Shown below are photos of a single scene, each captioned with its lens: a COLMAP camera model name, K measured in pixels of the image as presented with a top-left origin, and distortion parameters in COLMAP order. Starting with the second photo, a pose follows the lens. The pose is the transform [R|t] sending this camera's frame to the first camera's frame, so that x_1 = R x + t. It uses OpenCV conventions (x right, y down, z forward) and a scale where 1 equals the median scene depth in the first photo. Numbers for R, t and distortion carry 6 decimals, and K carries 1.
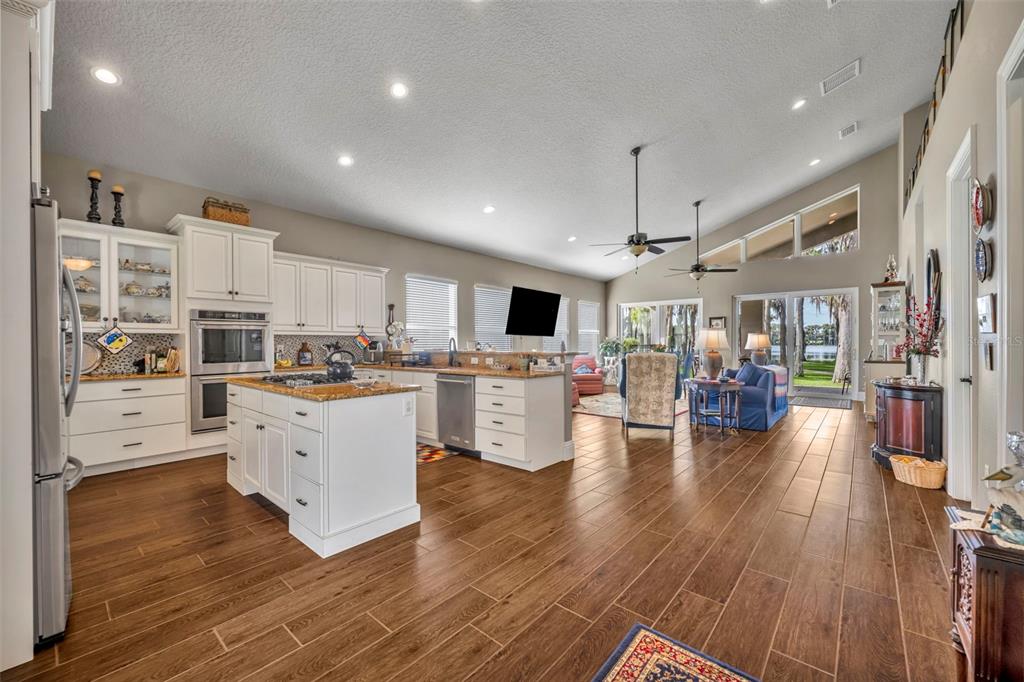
lens RADIAL K [[403.4, 0, 491.3], [0, 403.4, 345.2], [0, 0, 1]] dist [0.003029, 0.000075]
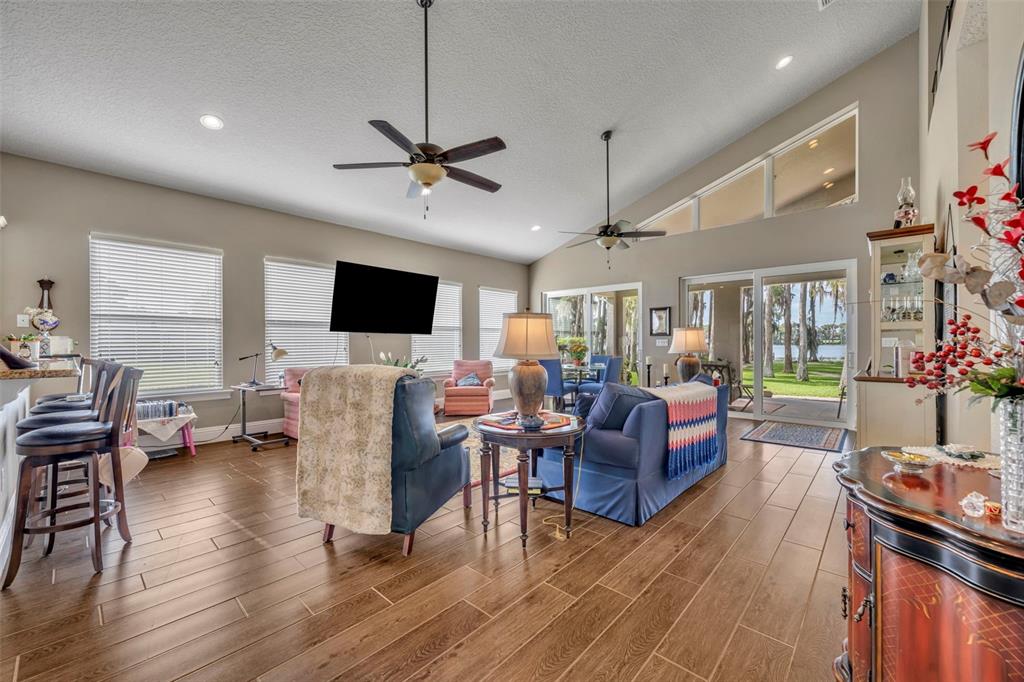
lens RADIAL K [[403.4, 0, 481.1], [0, 403.4, 343.1], [0, 0, 1]] dist [0.003029, 0.000075]
pose [[0.999267, 0.000667, -0.038285, 0.565228], [-0.000834, 0.999990, -0.004330, -0.005594], [0.038282, 0.004358, 0.999257, 0.561258]]
